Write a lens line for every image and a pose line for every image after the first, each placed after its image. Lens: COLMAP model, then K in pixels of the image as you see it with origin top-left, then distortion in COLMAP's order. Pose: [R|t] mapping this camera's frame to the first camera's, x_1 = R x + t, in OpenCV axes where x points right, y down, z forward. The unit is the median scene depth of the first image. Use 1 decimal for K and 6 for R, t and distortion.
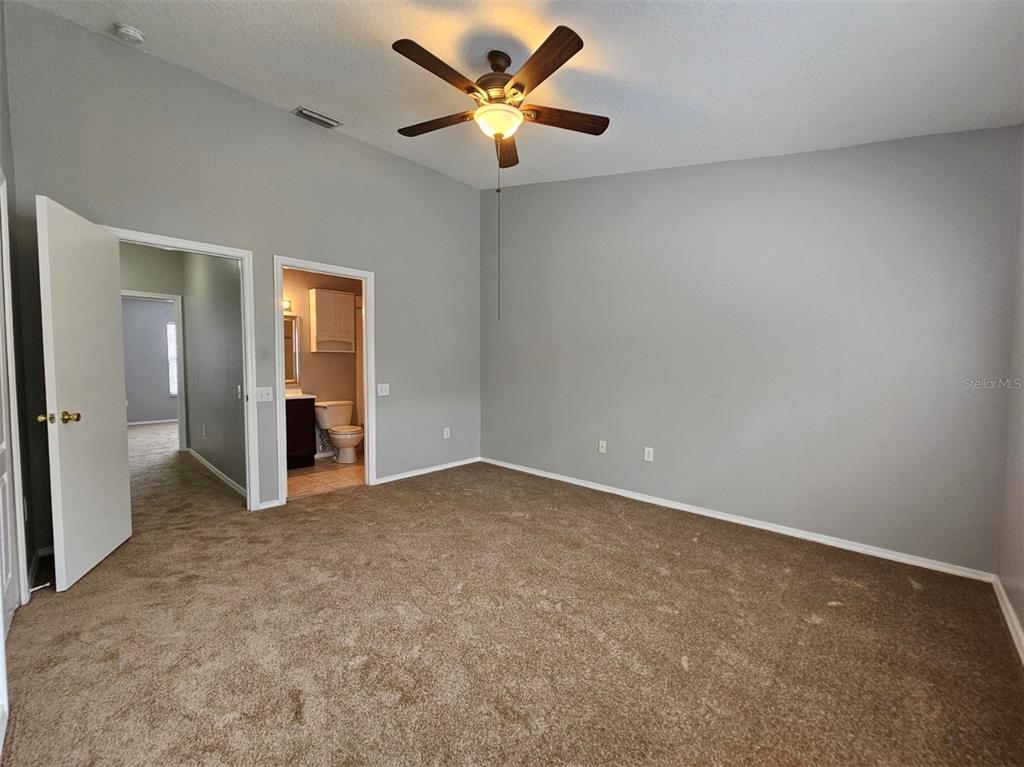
lens RADIAL K [[418.8, 0, 516.1], [0, 418.8, 384.1], [0, 0, 1]] dist [0.000846, 0.000117]
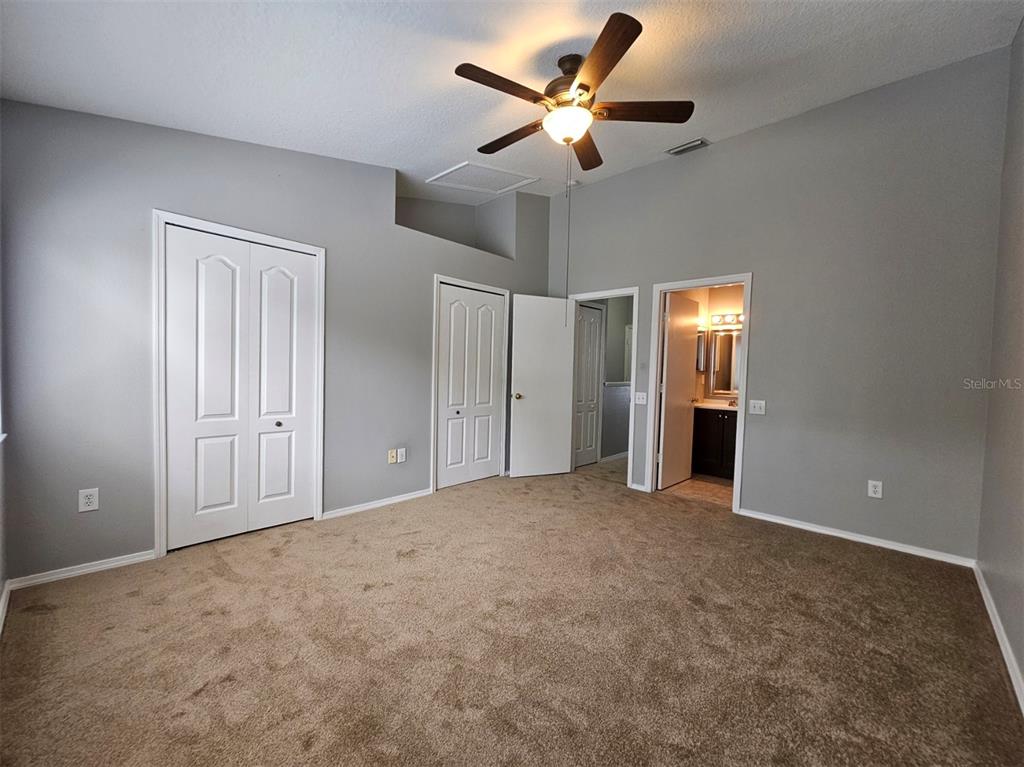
lens RADIAL K [[418.8, 0, 516.1], [0, 418.8, 384.1], [0, 0, 1]] dist [0.000846, 0.000117]
pose [[-0.002274, 0.029616, -0.999559, 0.680959], [-0.074180, 0.996802, 0.029703, -0.028028], [0.997242, 0.074215, -0.000070, 0.659832]]
